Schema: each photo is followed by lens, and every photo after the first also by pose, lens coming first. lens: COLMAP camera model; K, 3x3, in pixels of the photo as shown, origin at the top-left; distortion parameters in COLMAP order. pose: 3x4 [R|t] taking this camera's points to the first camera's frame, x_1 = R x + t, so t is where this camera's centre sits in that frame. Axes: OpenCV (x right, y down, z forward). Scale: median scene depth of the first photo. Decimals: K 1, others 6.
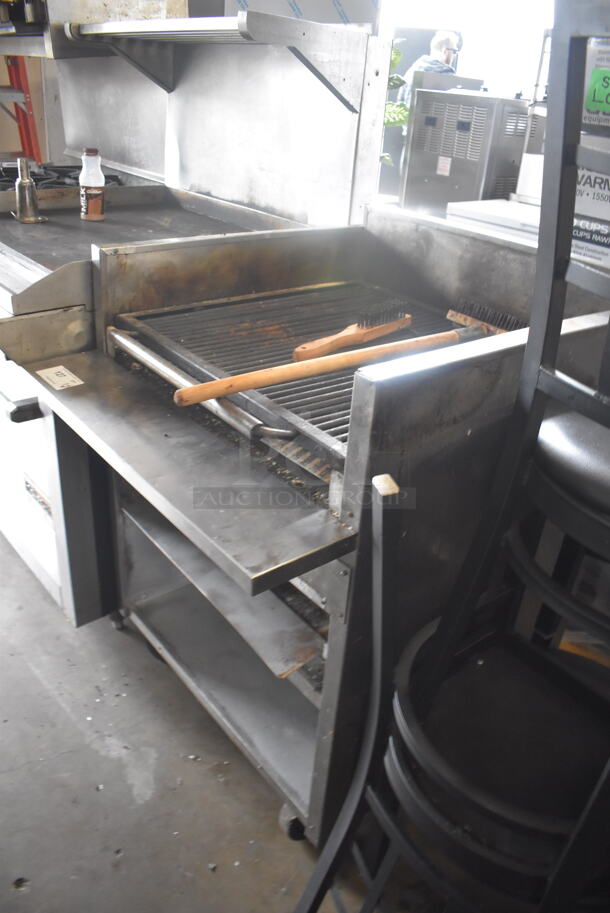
lens RADIAL K [[714.6, 0, 305.0], [0, 714.6, 456.5], [0, 0, 1]] dist [-0.101417, 0.024999]
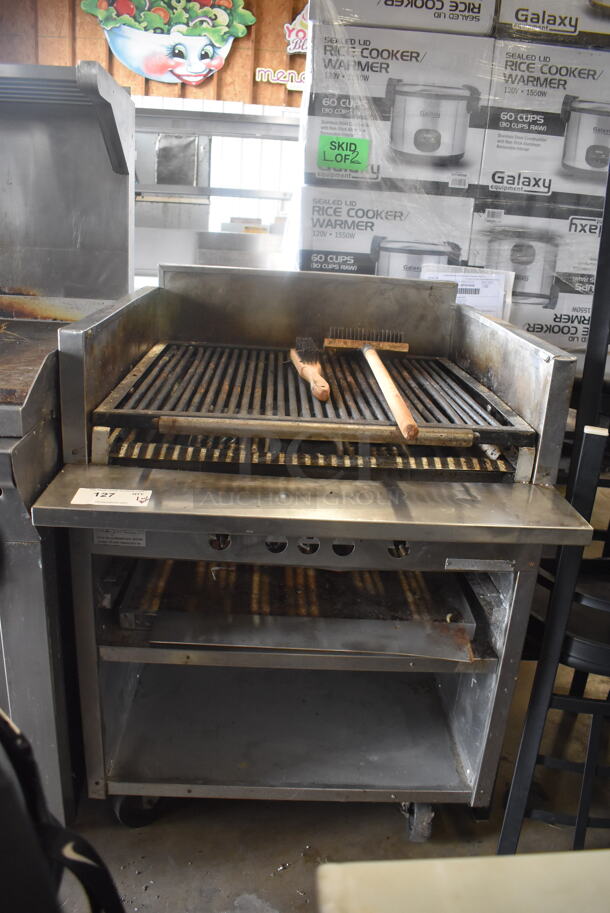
lens RADIAL K [[714.6, 0, 305.0], [0, 714.6, 456.5], [0, 0, 1]] dist [-0.101417, 0.024999]
pose [[0.601951, -0.287788, 0.744871, -0.683998], [0.359229, 0.930675, 0.069272, -0.115267], [-0.713168, 0.225881, 0.663603, 0.291290]]
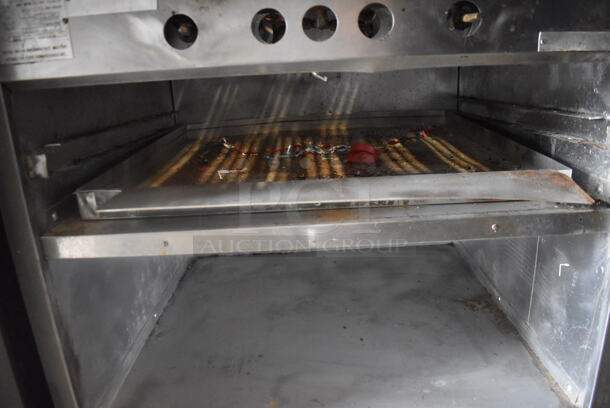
lens RADIAL K [[477.4, 0, 305.0], [0, 477.4, 204.0], [0, 0, 1]] dist [-0.101417, 0.024999]
pose [[0.615988, -0.323926, 0.718075, -0.407810], [0.450571, 0.892595, 0.016139, 0.131346], [-0.646178, 0.313602, 0.695779, 0.648909]]
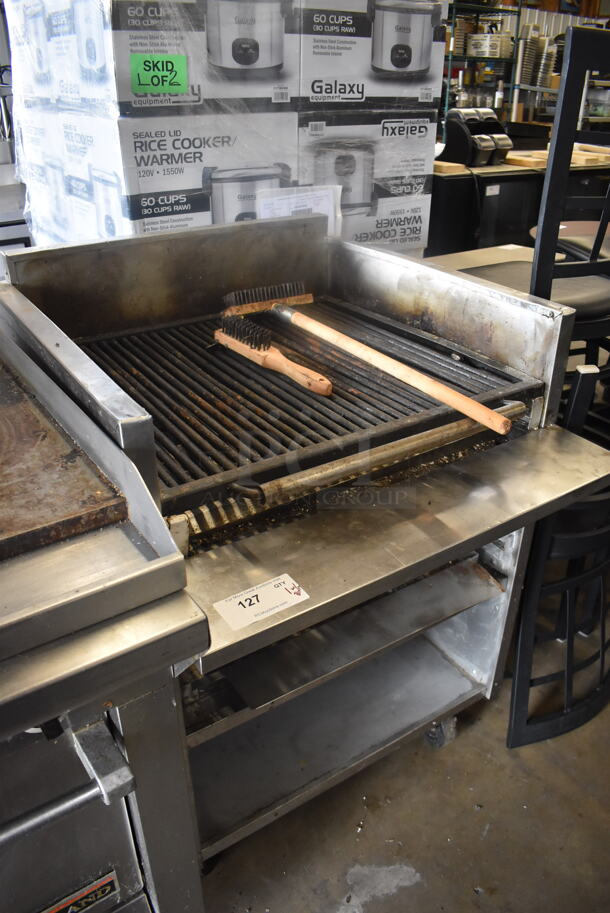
lens RADIAL K [[714.6, 0, 305.0], [0, 714.6, 456.5], [0, 0, 1]] dist [-0.101417, 0.024999]
pose [[0.089962, -0.541311, 0.835996, -0.714864], [0.468290, 0.763813, 0.444179, -0.423552], [-0.878983, 0.351529, 0.322205, 0.621033]]
